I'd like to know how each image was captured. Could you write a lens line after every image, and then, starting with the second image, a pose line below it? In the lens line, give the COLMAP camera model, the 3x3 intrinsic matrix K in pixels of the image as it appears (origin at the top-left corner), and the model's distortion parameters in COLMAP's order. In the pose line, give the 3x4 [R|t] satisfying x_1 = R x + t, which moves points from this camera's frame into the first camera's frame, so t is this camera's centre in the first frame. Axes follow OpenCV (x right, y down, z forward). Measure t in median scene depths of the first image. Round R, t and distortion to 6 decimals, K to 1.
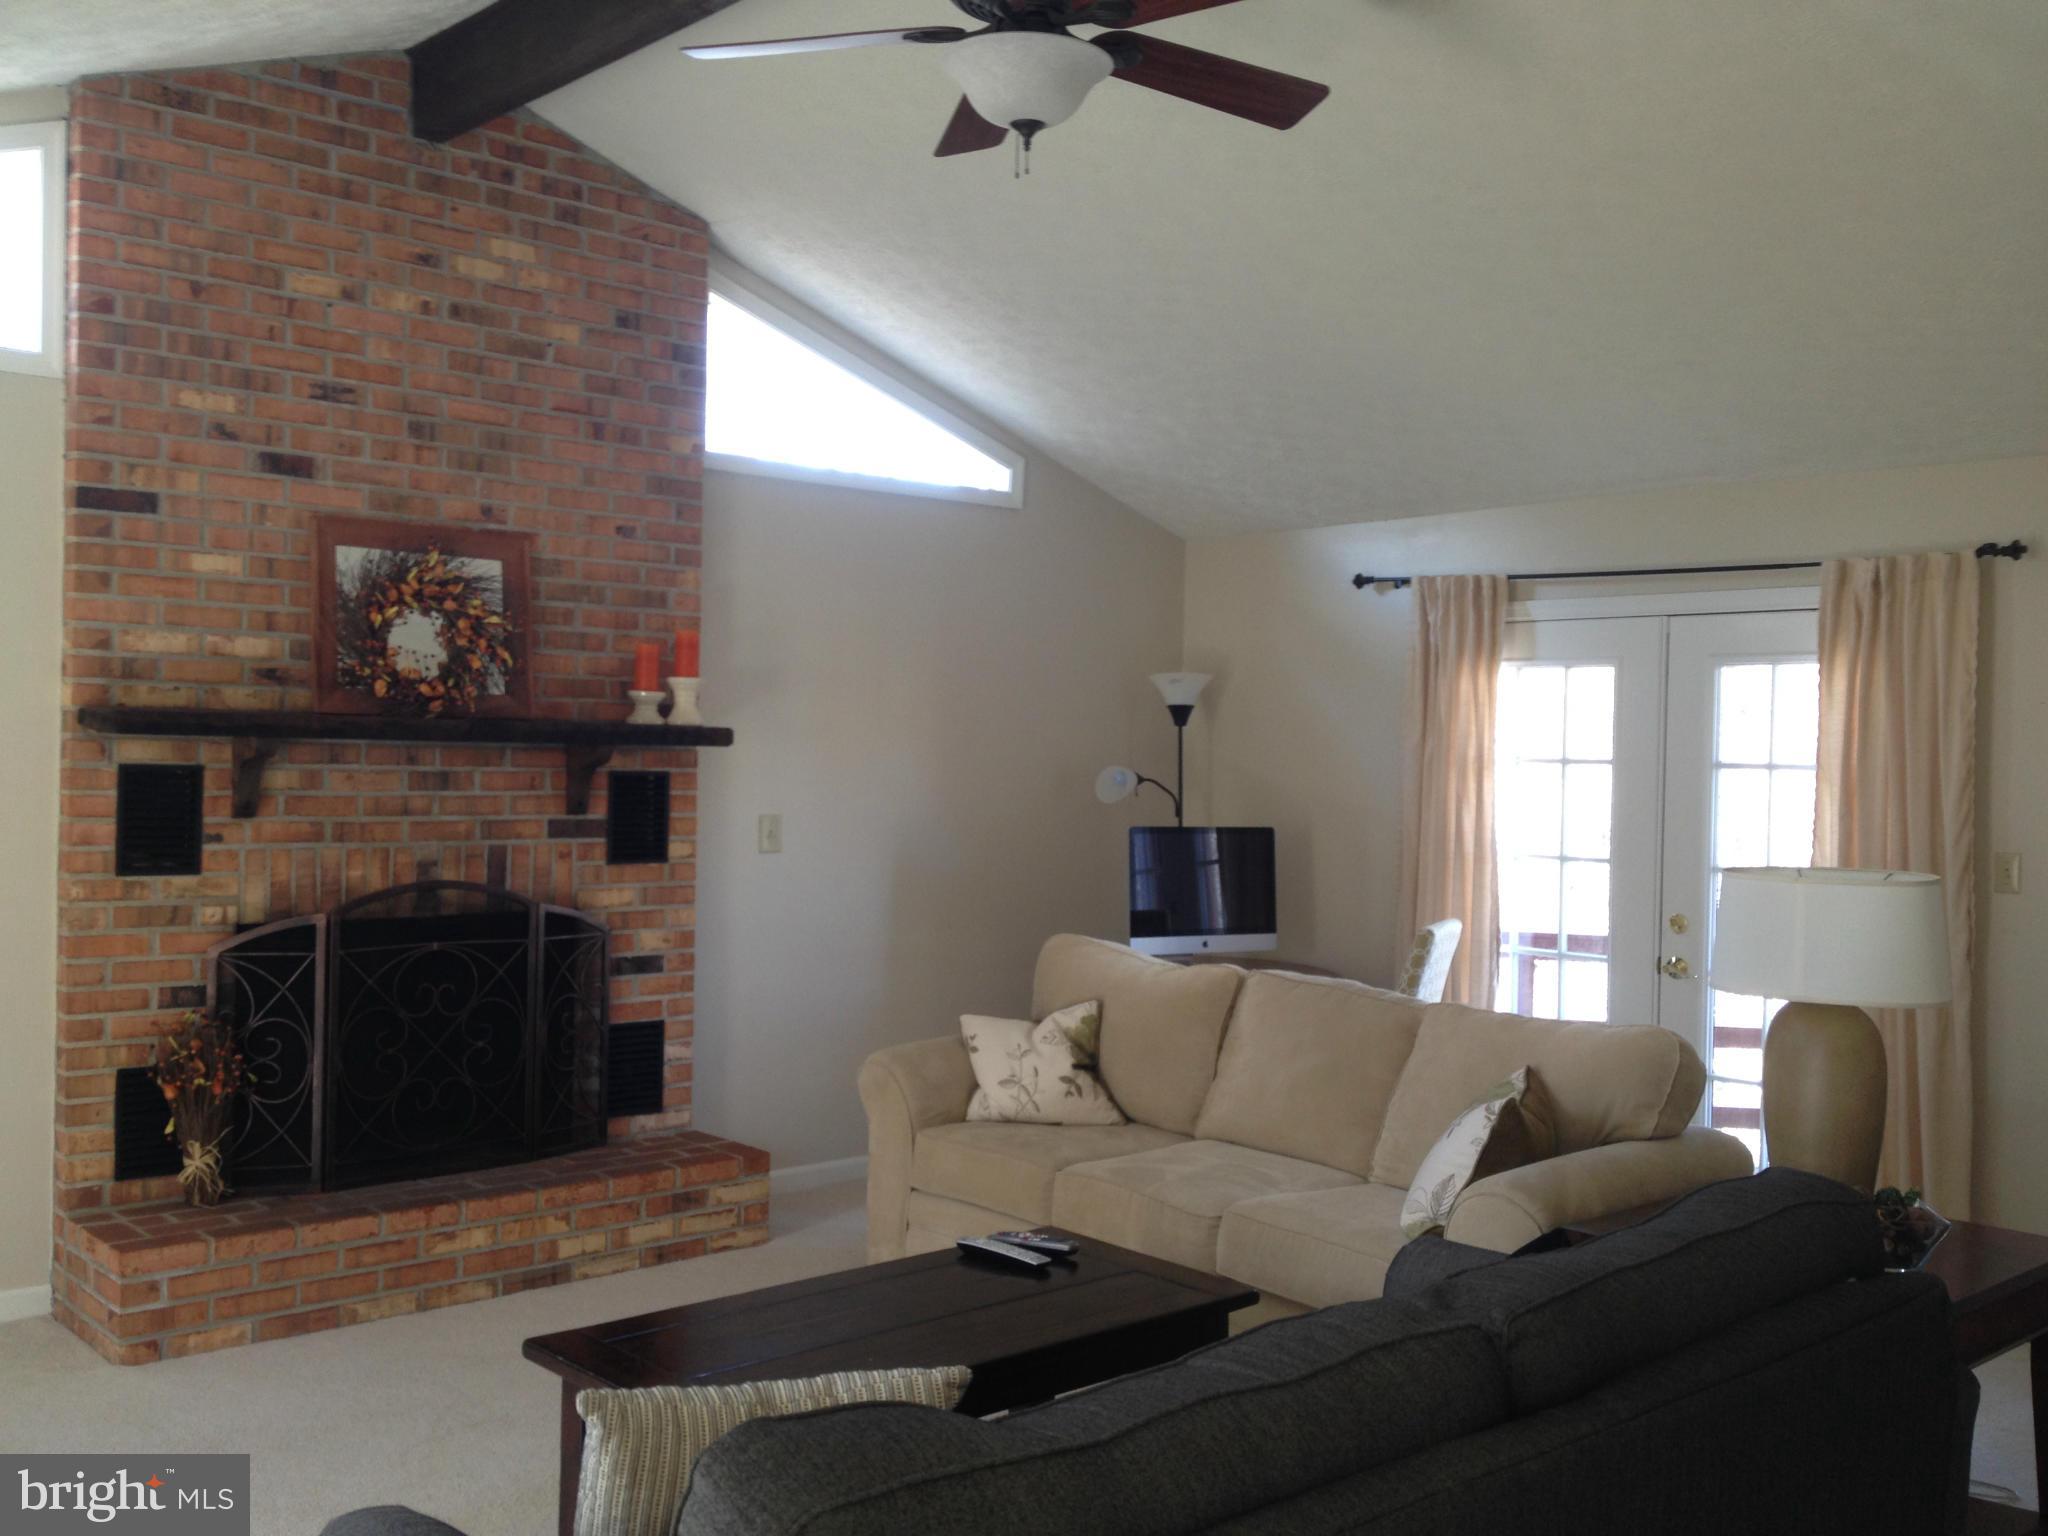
lens RADIAL K [[1907.7, 0, 1021.1], [0, 1907.7, 774.8], [0, 0, 1]] dist [0.126263, -0.282438]
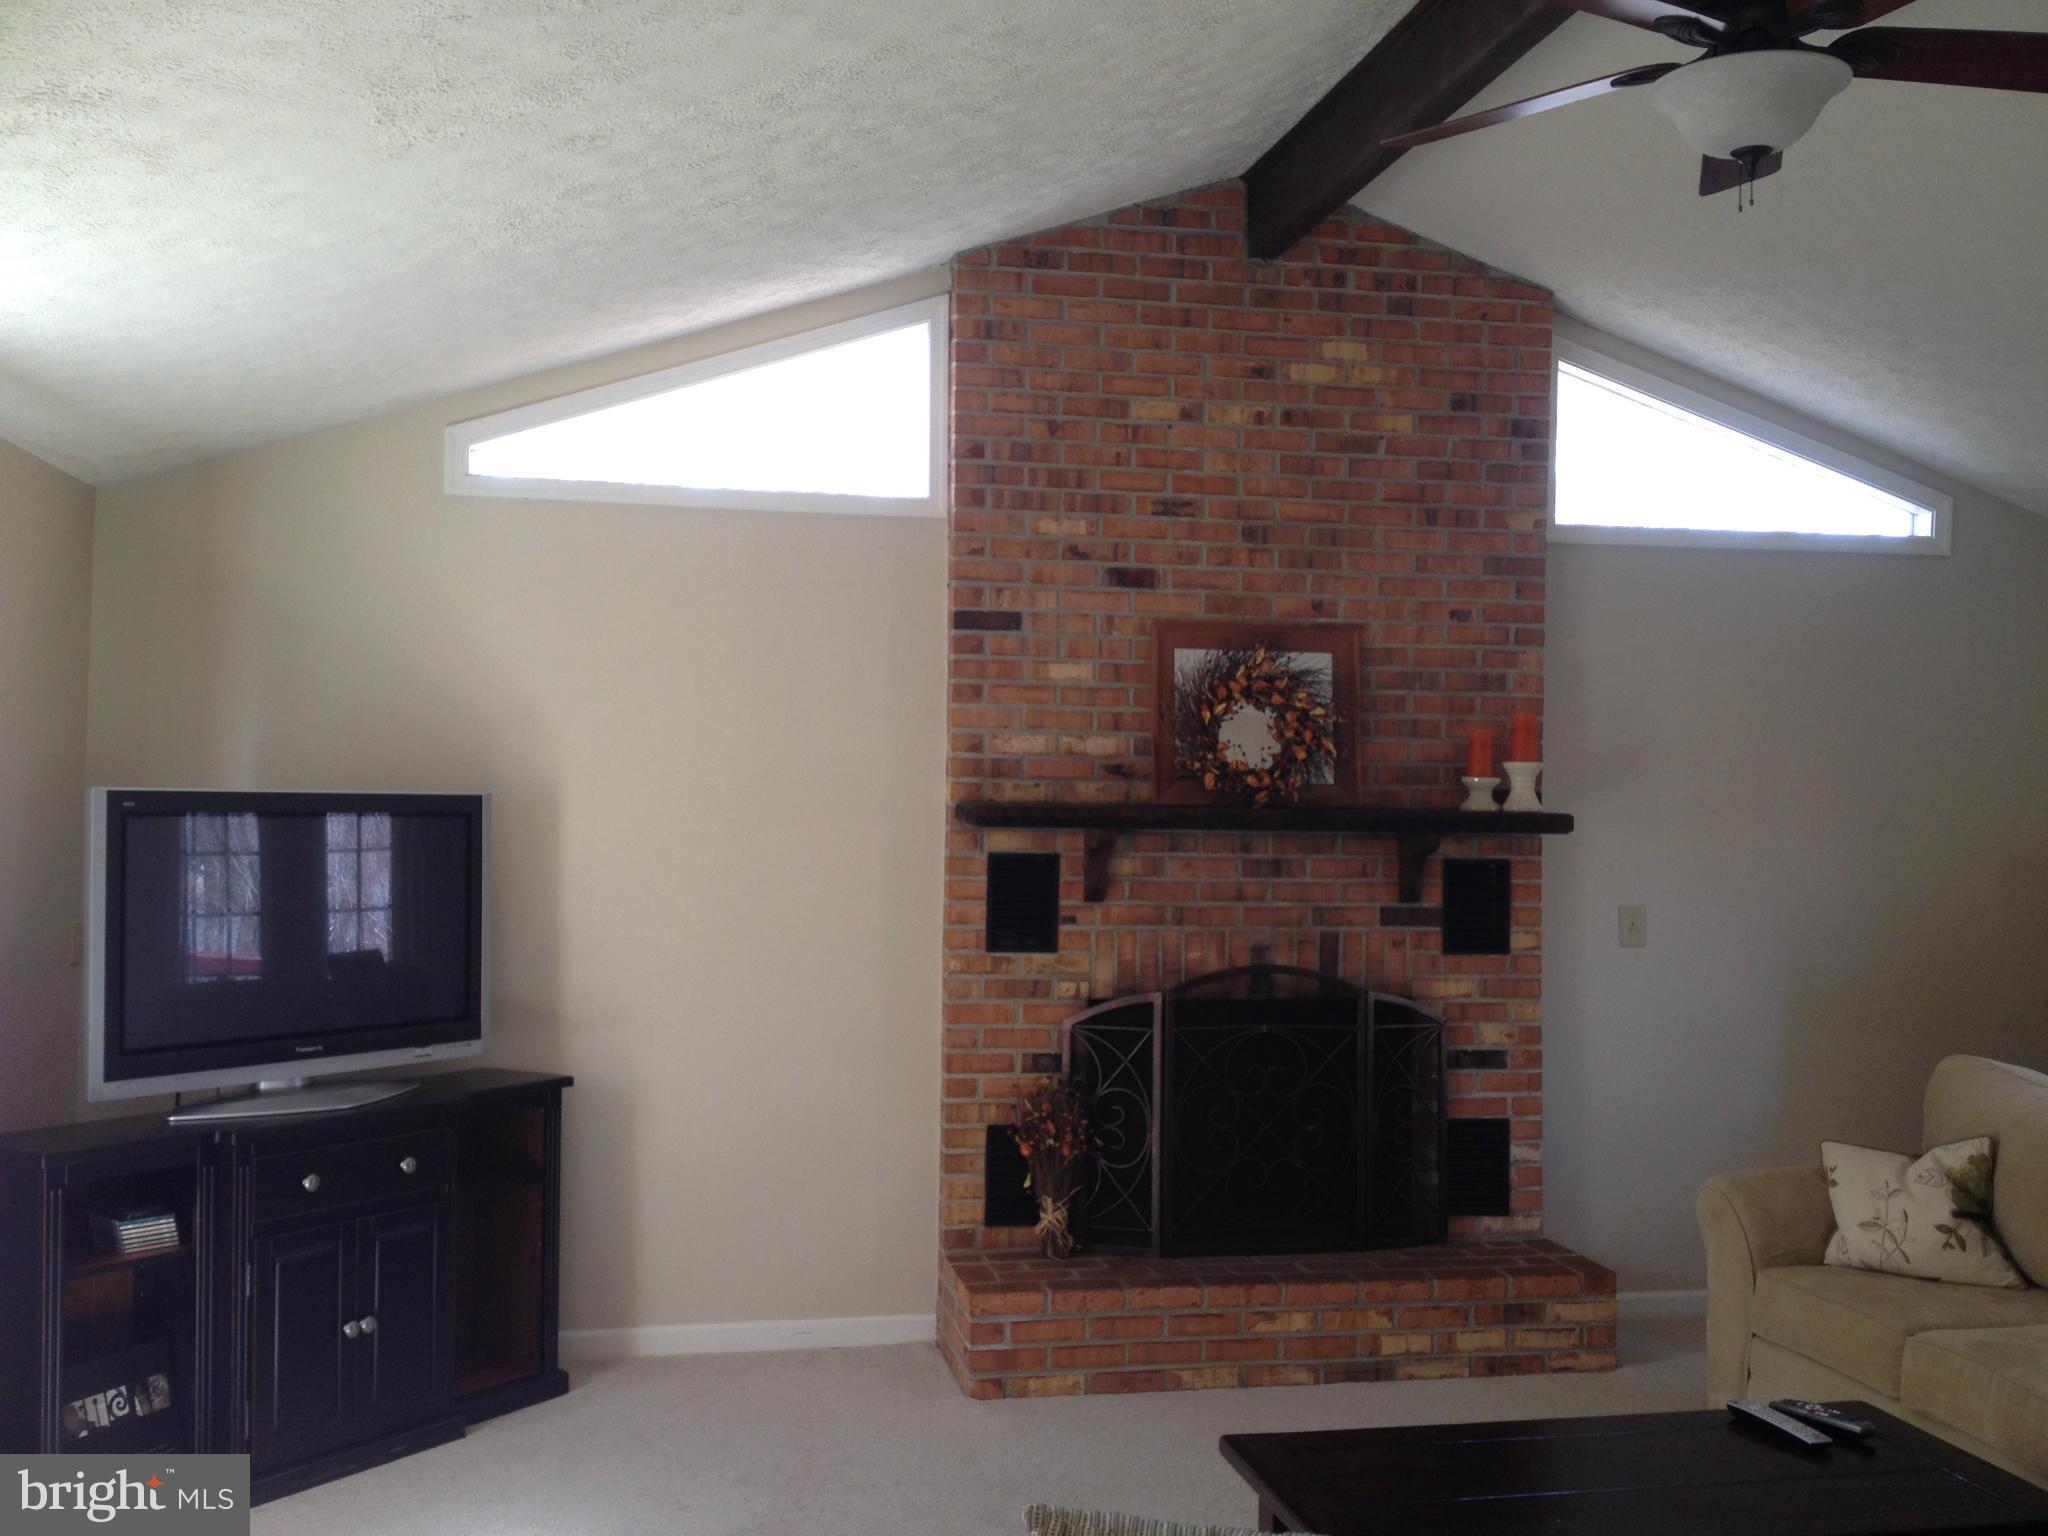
lens RADIAL K [[1915.9, 0, 1013.1], [0, 1915.9, 767.8], [0, 0, 1]] dist [0.139308, -0.287649]
pose [[0.857950, -0.019039, -0.513381, 0.116298], [-0.001170, 0.999238, -0.039012, -0.010802], [0.513732, 0.034071, 0.857274, 0.040513]]
